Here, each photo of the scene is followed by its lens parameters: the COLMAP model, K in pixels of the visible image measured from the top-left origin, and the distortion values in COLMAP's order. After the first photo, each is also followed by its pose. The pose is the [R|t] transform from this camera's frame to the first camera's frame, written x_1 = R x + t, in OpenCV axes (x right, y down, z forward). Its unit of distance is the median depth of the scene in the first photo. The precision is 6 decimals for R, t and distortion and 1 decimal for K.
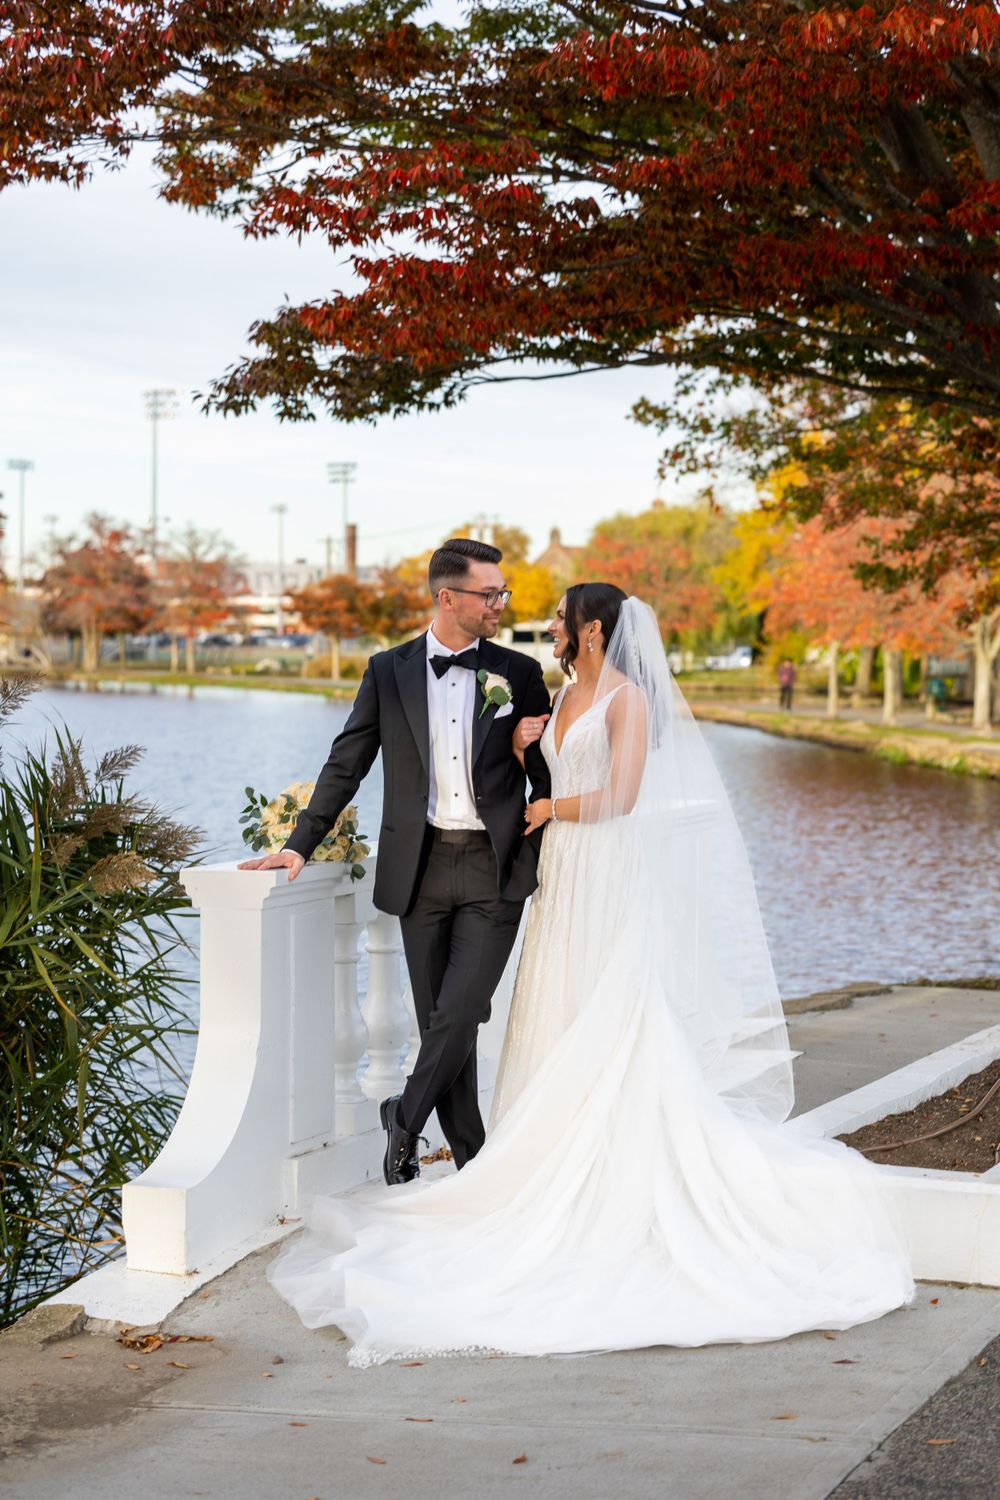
lens RADIAL K [[3066.8, 0, 433.7], [0, 3066.8, 816.6], [0, 0, 1]] dist [0.112253, 0.555889]
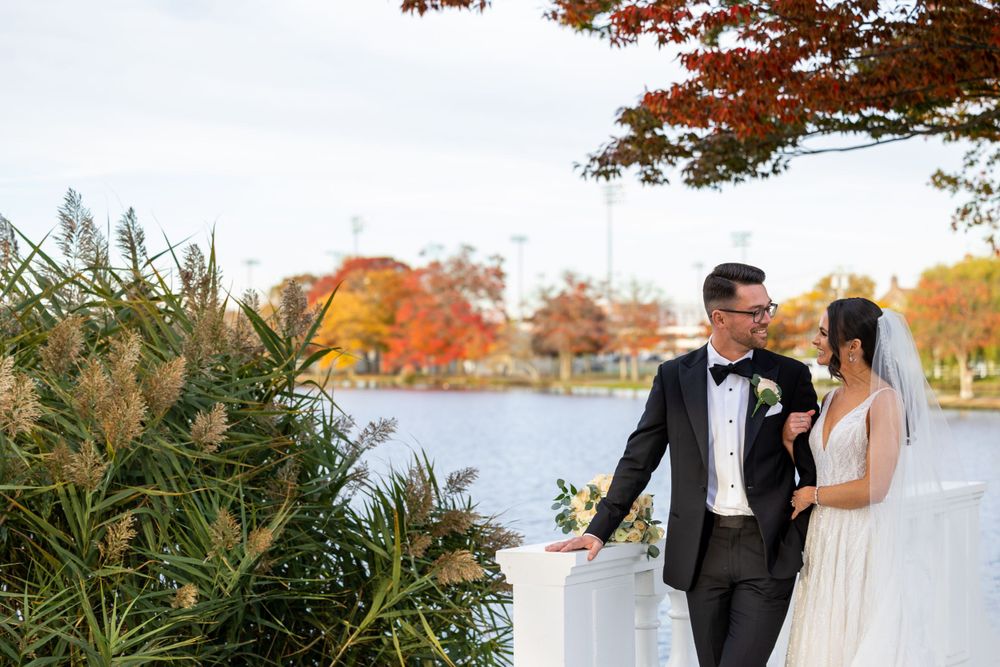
lens RADIAL K [[2131.7, 0, 500.0], [0, 2131.7, 333.5], [0, 0, 1]] dist [-0.237925, 2.364030]
pose [[0.989050, -0.015092, -0.146809, 0.021380], [0.004917, 0.997575, -0.069424, -0.004924], [0.147501, 0.067942, 0.986726, 0.116164]]
